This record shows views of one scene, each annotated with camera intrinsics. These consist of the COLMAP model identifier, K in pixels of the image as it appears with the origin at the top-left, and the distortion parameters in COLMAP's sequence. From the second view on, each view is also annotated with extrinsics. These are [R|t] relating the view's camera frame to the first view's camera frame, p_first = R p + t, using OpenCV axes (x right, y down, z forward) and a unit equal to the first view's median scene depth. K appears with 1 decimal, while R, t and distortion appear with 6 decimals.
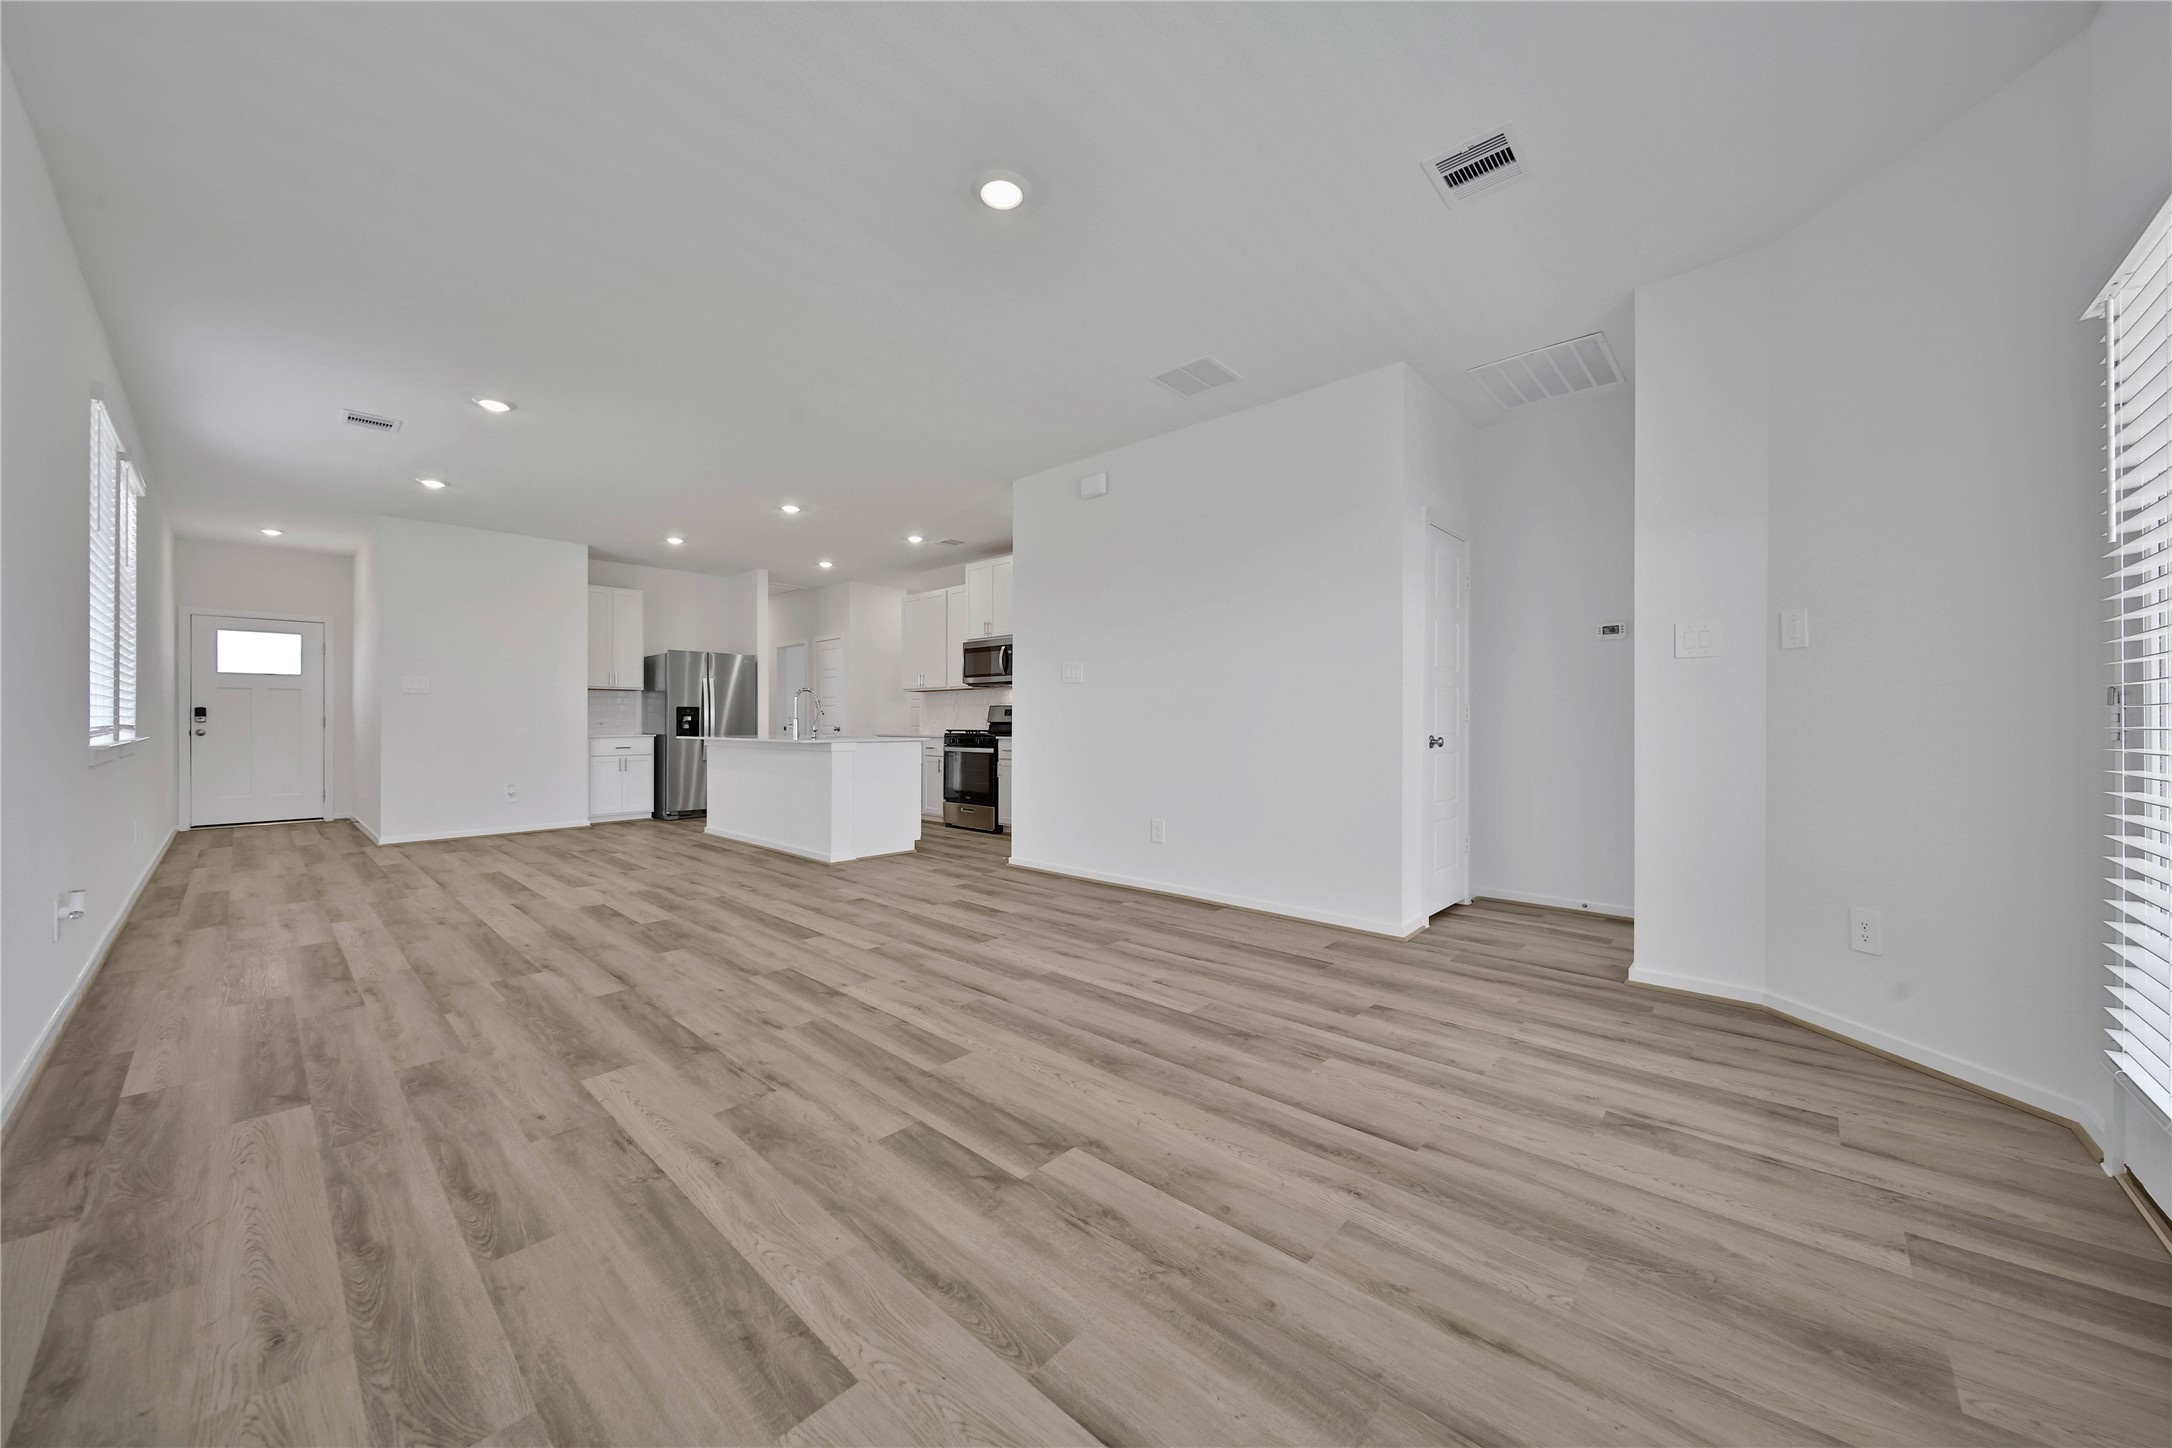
lens RADIAL K [[767.1, 0, 1074.7], [0, 767.1, 725.3], [0, 0, 1]] dist [0.000553, -0.000401]
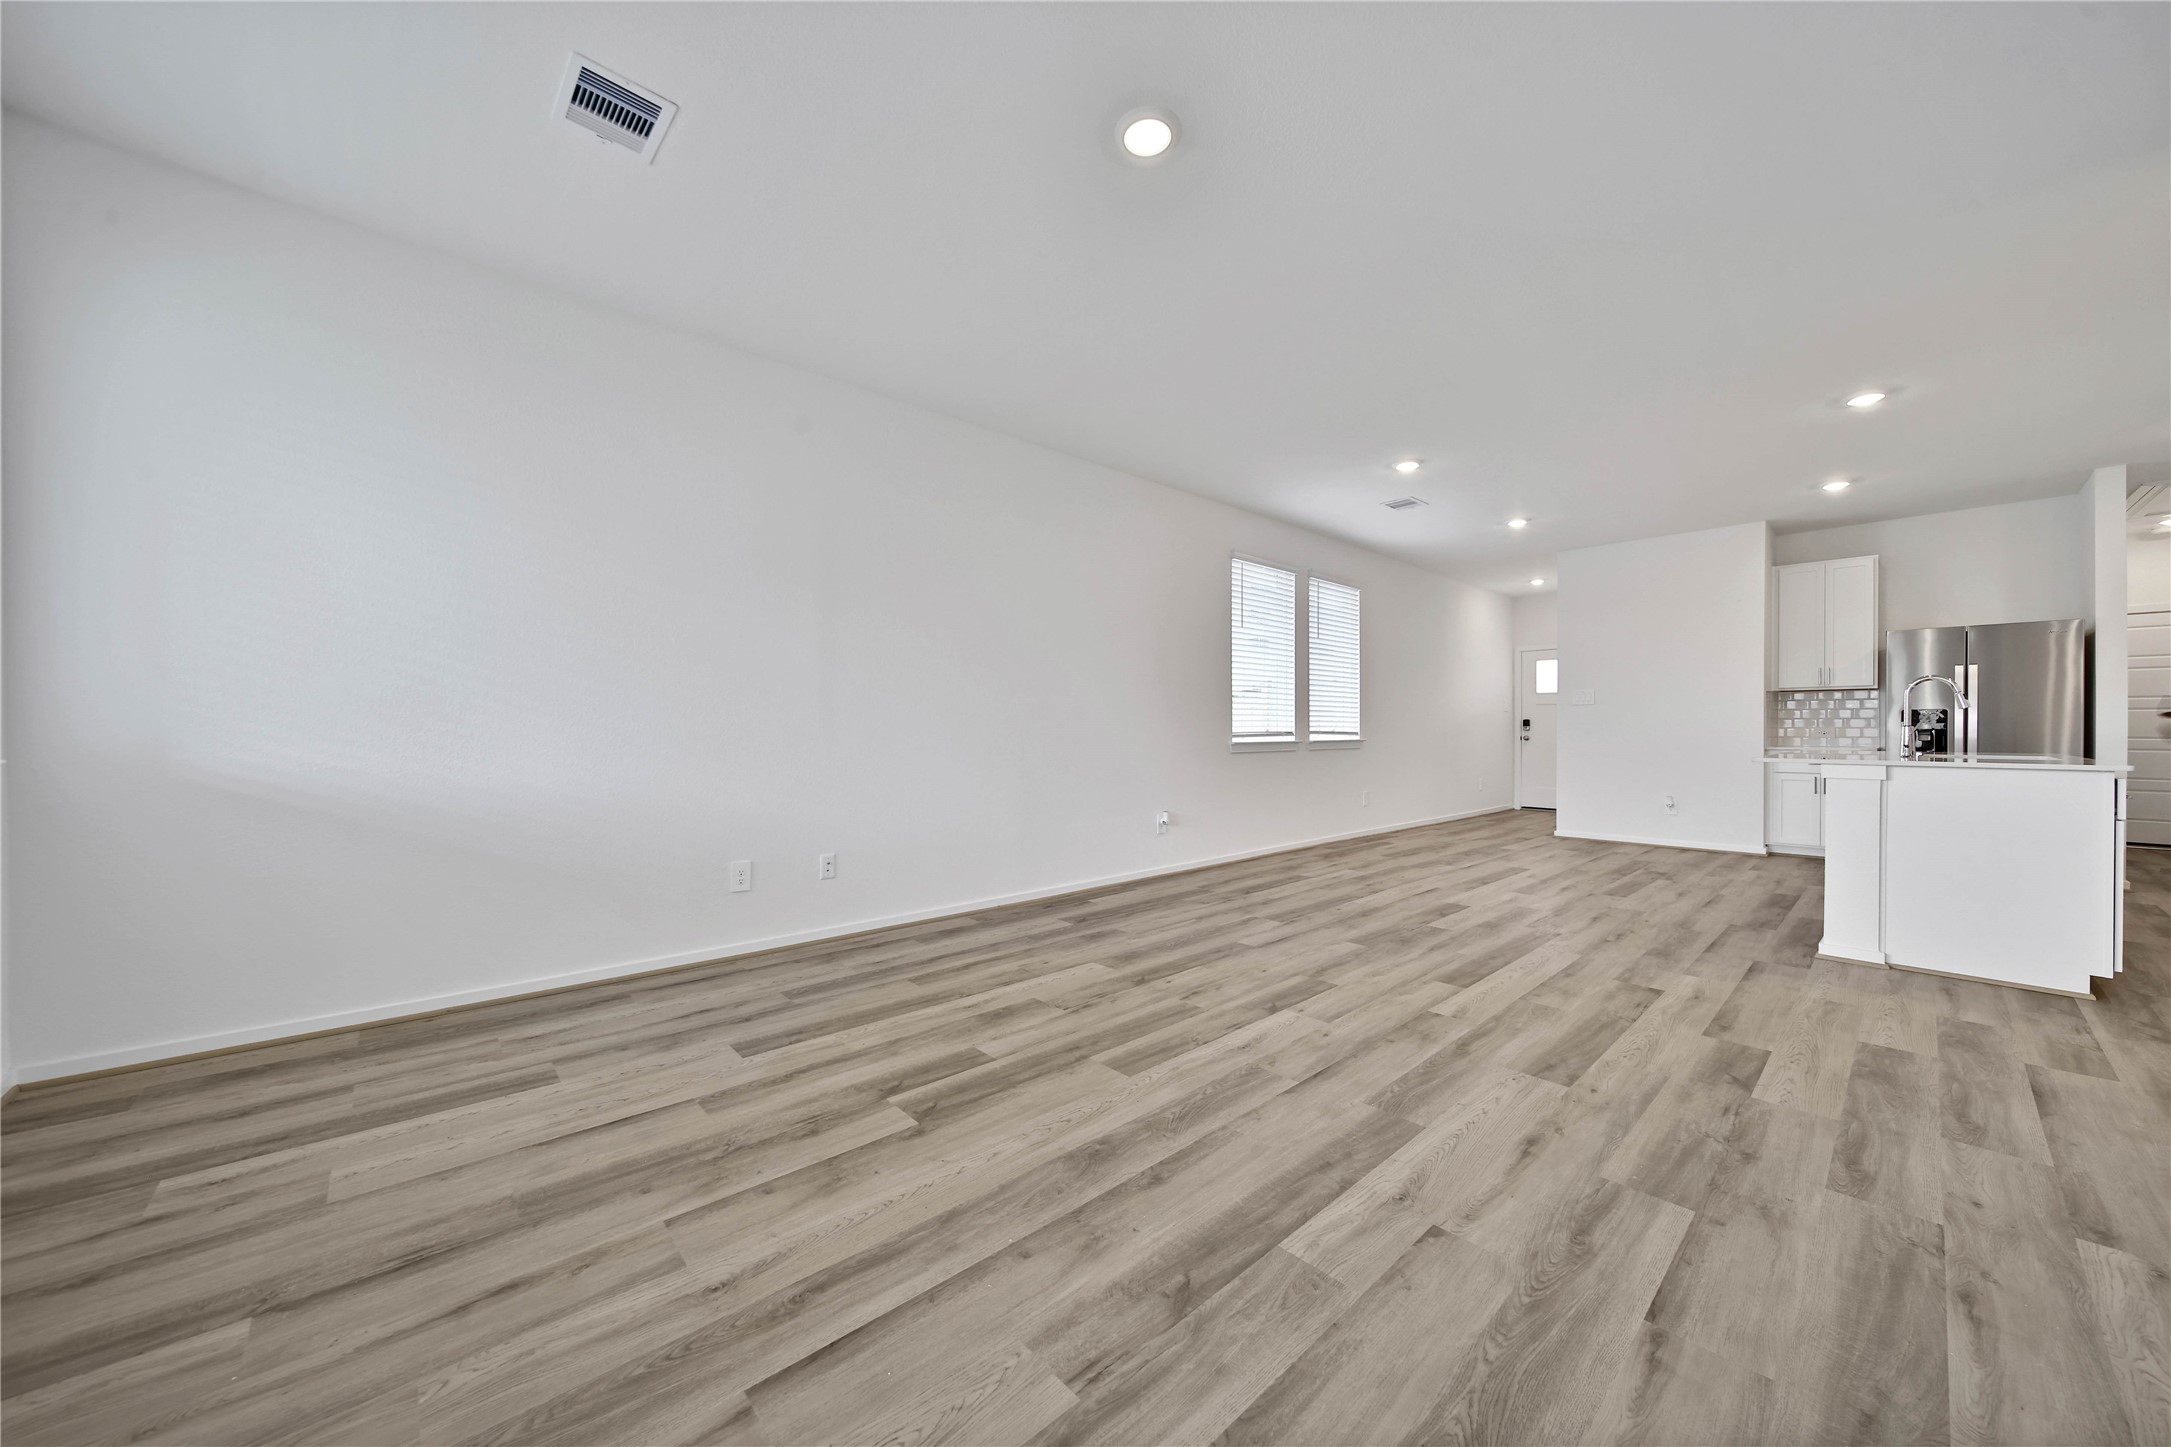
lens RADIAL K [[767.2, 0, 1088.1], [0, 767.2, 726.2], [0, 0, 1]] dist [-0.001736, -0.000140]
pose [[-0.080114, -0.003865, -0.996778, 0.814493], [-0.007648, 0.999965, -0.003262, -0.002997], [0.996756, 0.007362, -0.080141, 1.020658]]
